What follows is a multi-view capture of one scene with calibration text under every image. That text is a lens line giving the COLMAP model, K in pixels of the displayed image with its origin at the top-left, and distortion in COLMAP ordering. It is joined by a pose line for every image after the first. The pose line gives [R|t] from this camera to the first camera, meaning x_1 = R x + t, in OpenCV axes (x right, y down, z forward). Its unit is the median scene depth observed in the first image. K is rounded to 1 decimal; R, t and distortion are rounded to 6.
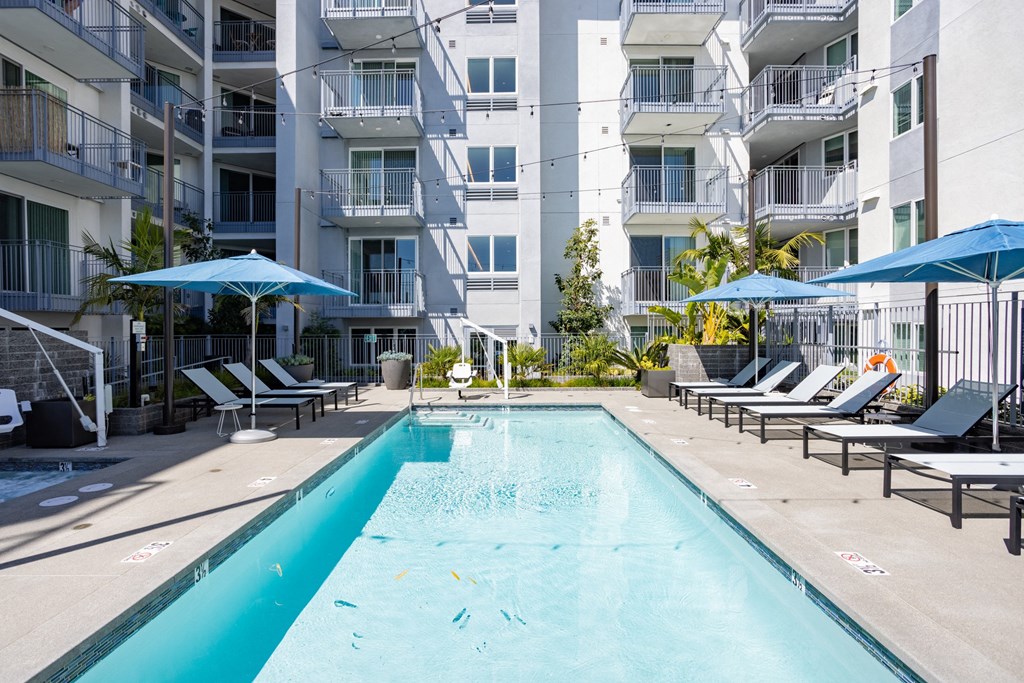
lens RADIAL K [[493.5, 0, 507.1], [0, 493.5, 335.3], [0, 0, 1]] dist [-0.050768, 0.025517]
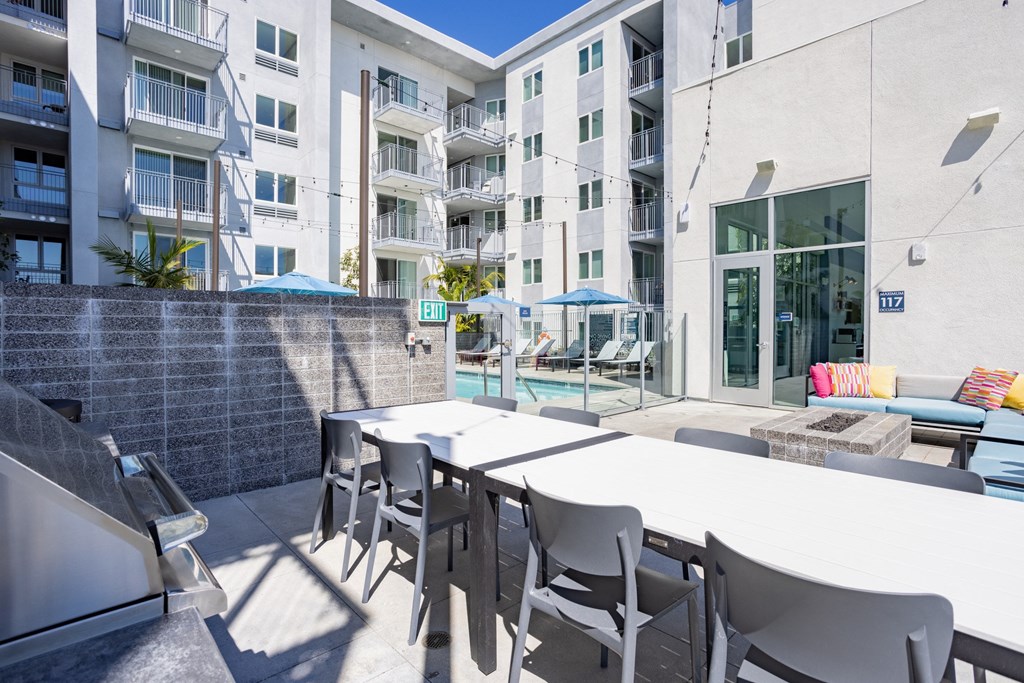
lens RADIAL K [[493.5, 0, 507.1], [0, 493.5, 335.3], [0, 0, 1]] dist [-0.050768, 0.025517]
pose [[0.720154, -0.005911, 0.693789, -0.462824], [0.003372, 0.999982, 0.005019, 0.015243], [-0.693806, -0.001275, 0.720161, -0.274902]]
